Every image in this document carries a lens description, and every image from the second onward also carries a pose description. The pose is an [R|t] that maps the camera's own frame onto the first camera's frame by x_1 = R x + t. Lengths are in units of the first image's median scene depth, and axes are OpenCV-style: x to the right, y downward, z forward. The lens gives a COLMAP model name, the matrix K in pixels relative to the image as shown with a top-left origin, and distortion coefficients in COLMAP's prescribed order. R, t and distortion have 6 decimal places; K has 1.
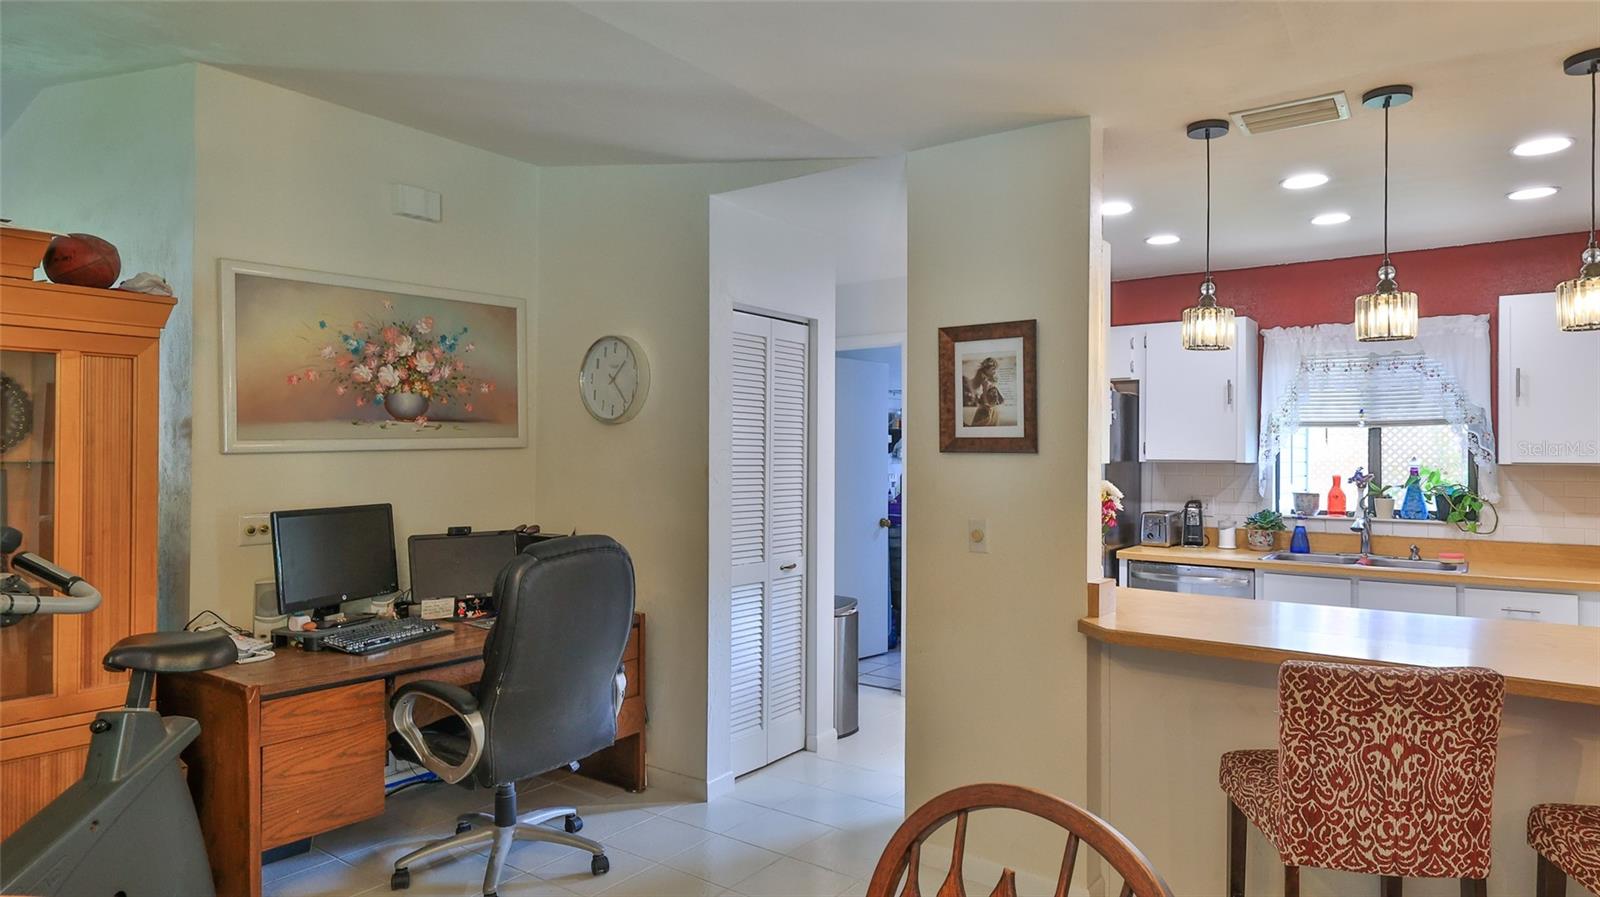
lens RADIAL K [[931.1, 0, 800.0], [0, 931.1, 448.5], [0, 0, 1]] dist [0.001036, -0.002141]
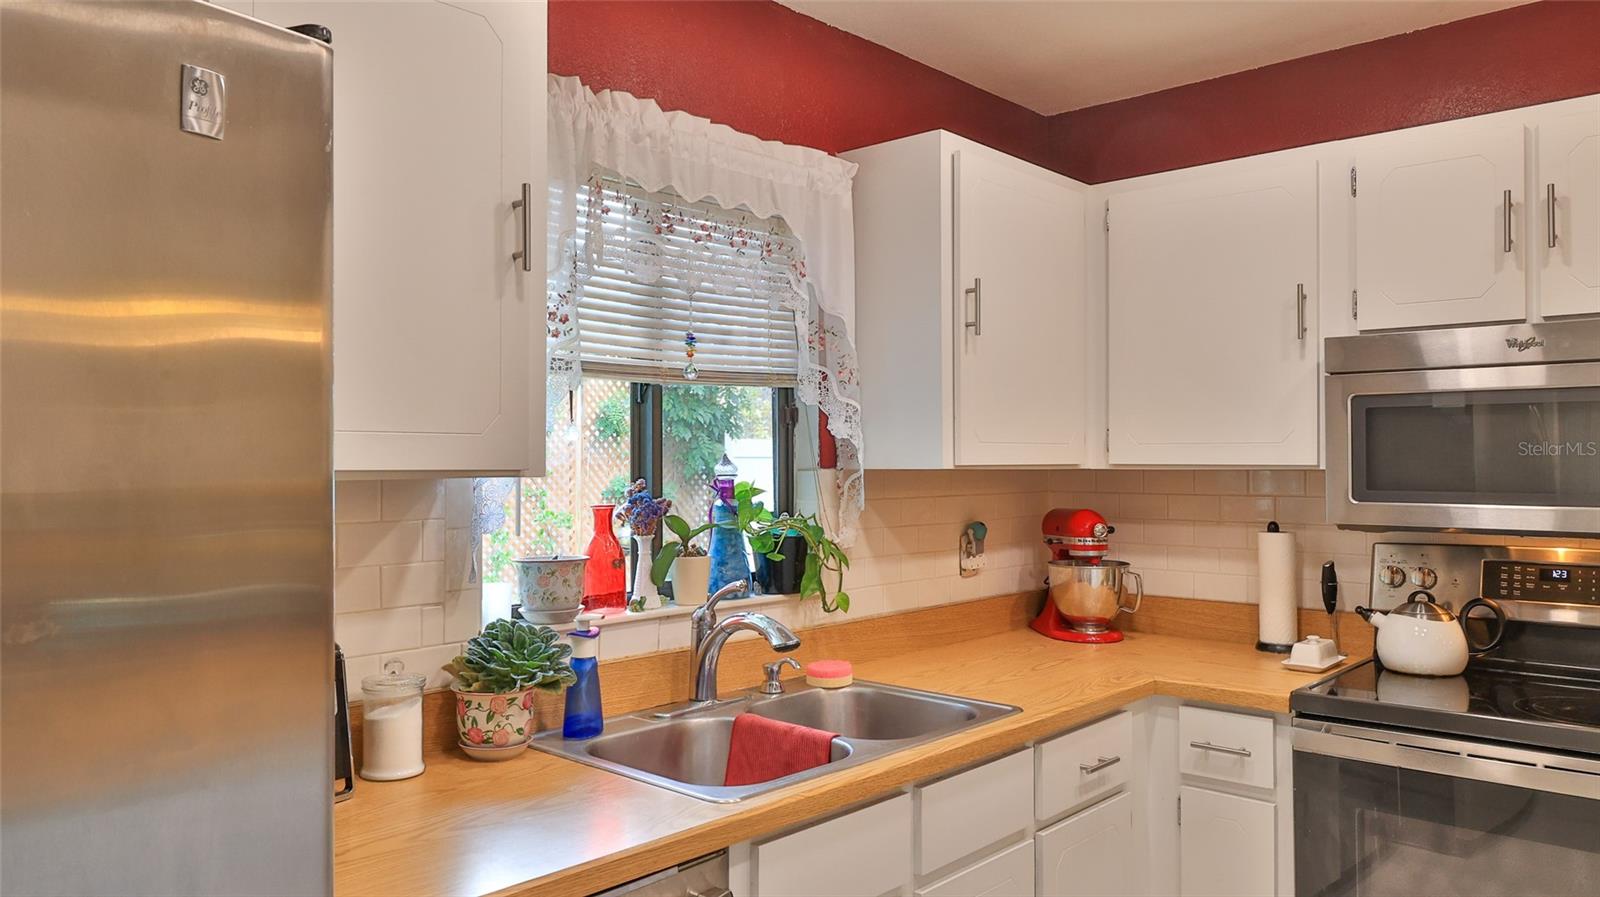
lens RADIAL K [[1125.6, 0, 804.4], [0, 1125.6, 446.9], [0, 0, 1]] dist [-0.003793, -0.002064]
pose [[0.101317, 0.002701, 0.994851, 0.138921], [-0.009496, 0.999953, -0.001748, 0.005974], [-0.994809, -0.009271, 0.101338, 0.940561]]
